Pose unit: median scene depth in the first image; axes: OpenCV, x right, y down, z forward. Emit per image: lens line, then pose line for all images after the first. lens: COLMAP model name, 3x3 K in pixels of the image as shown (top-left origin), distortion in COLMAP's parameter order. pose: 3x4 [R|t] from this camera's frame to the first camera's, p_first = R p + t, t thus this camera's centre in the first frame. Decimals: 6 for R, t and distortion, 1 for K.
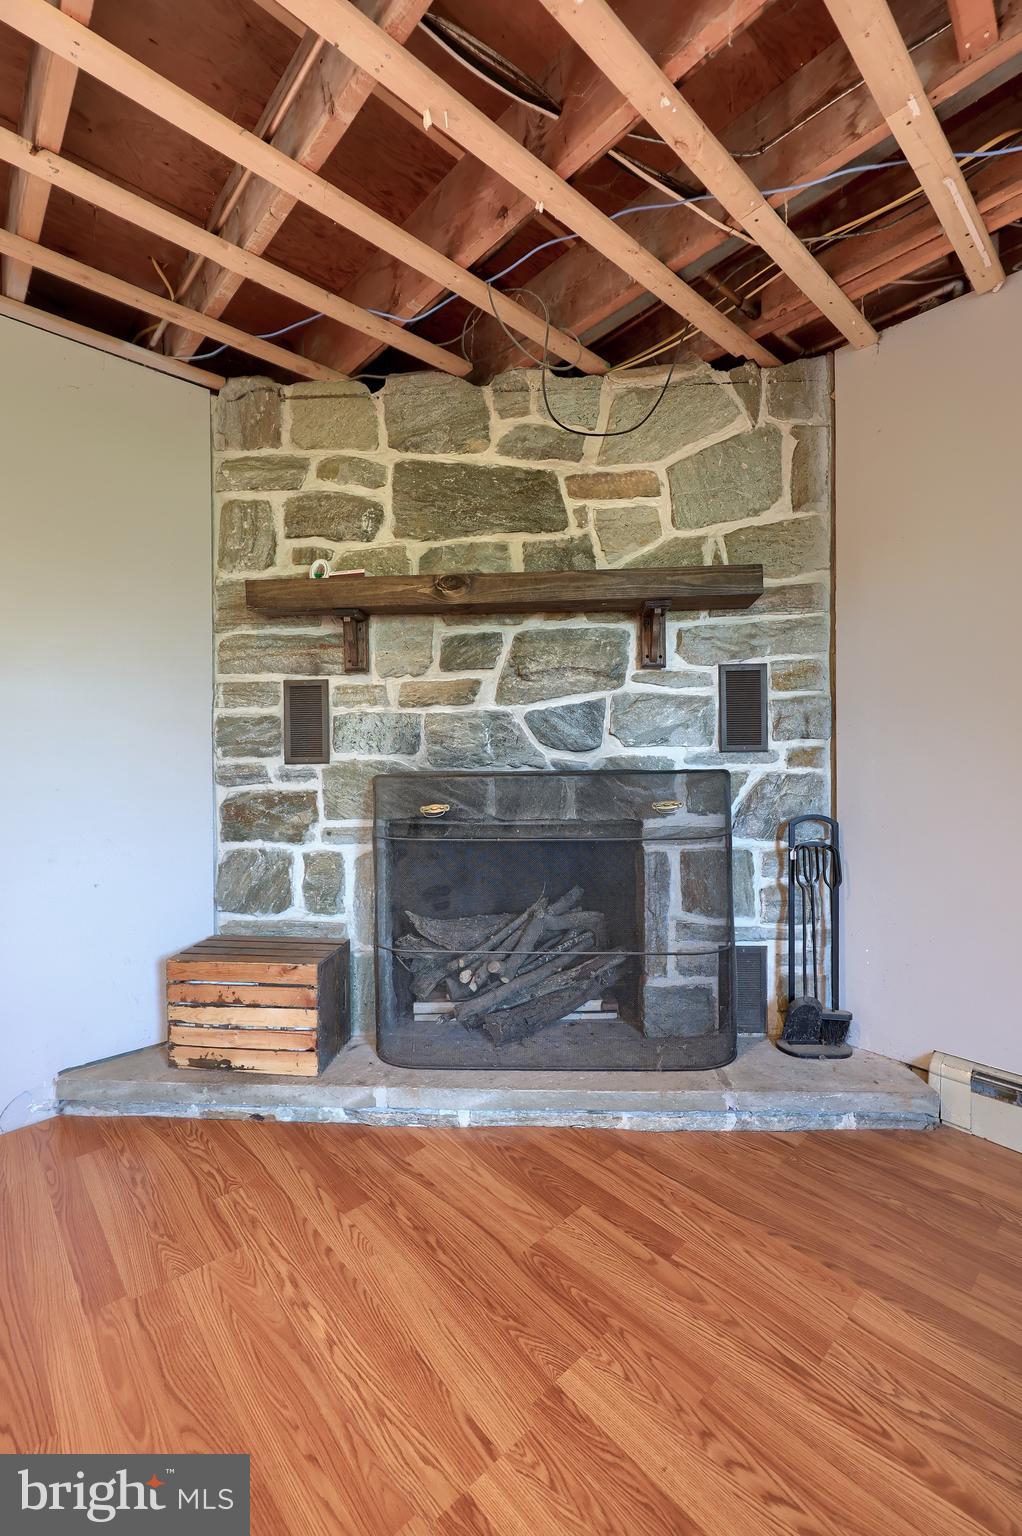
lens RADIAL K [[647.9, 0, 509.5], [0, 647.9, 764.2], [0, 0, 1]] dist [0.002533, 0.000183]
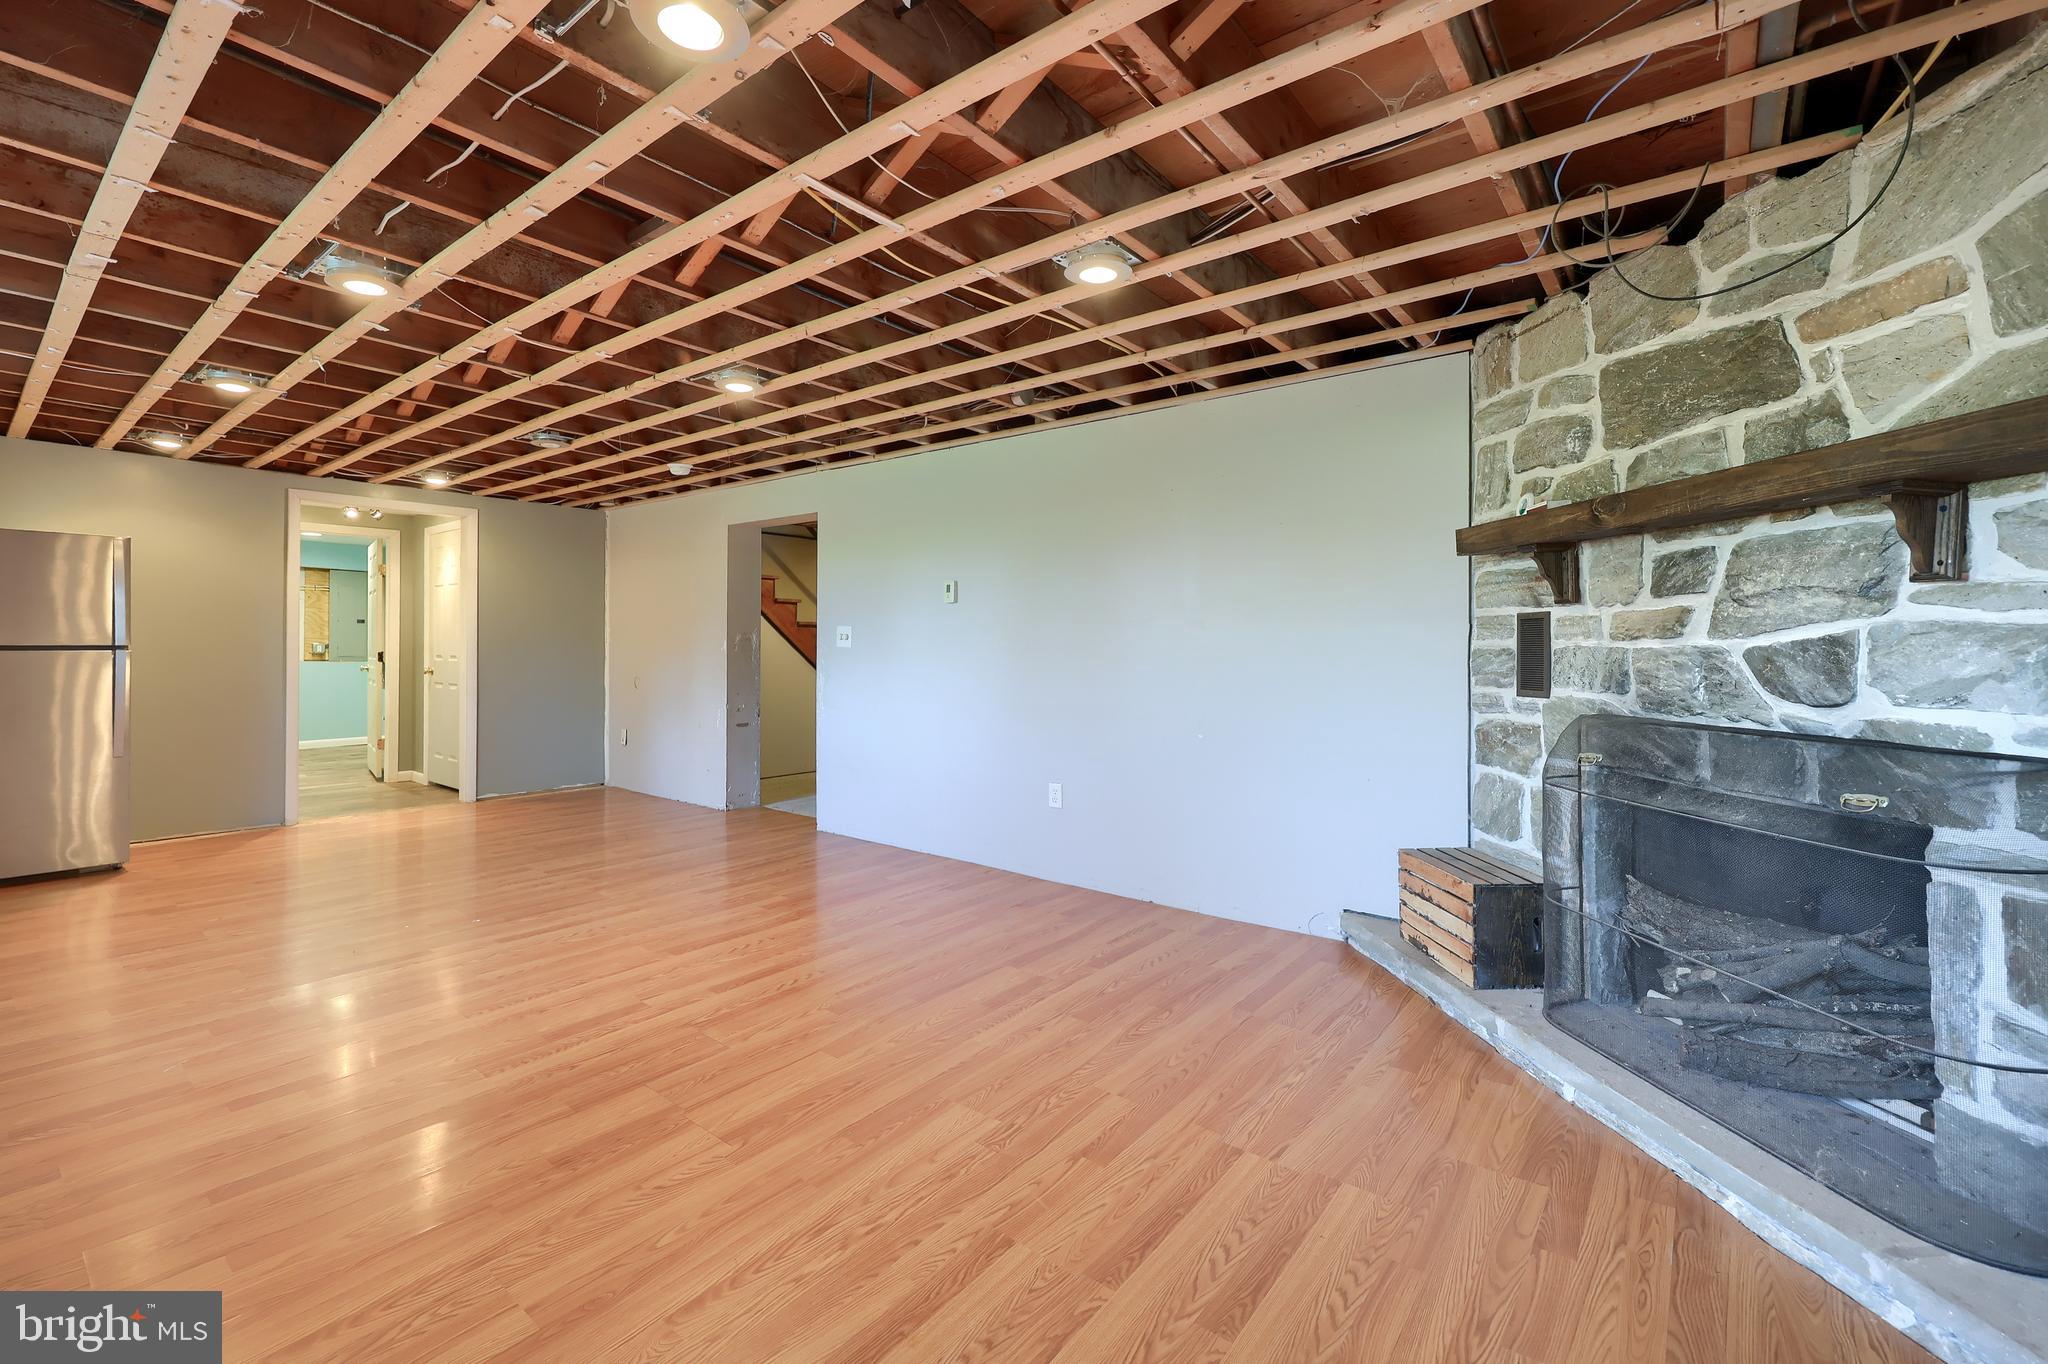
lens RADIAL K [[863.8, 0, 1030.6], [0, 863.8, 639.9], [0, 0, 1]] dist [0.002533, 0.000183]
pose [[0.176992, 0.004242, -0.984203, 0.864397], [-0.003456, 0.999987, 0.003689, -0.091451], [0.984206, 0.002749, 0.177004, 0.011026]]
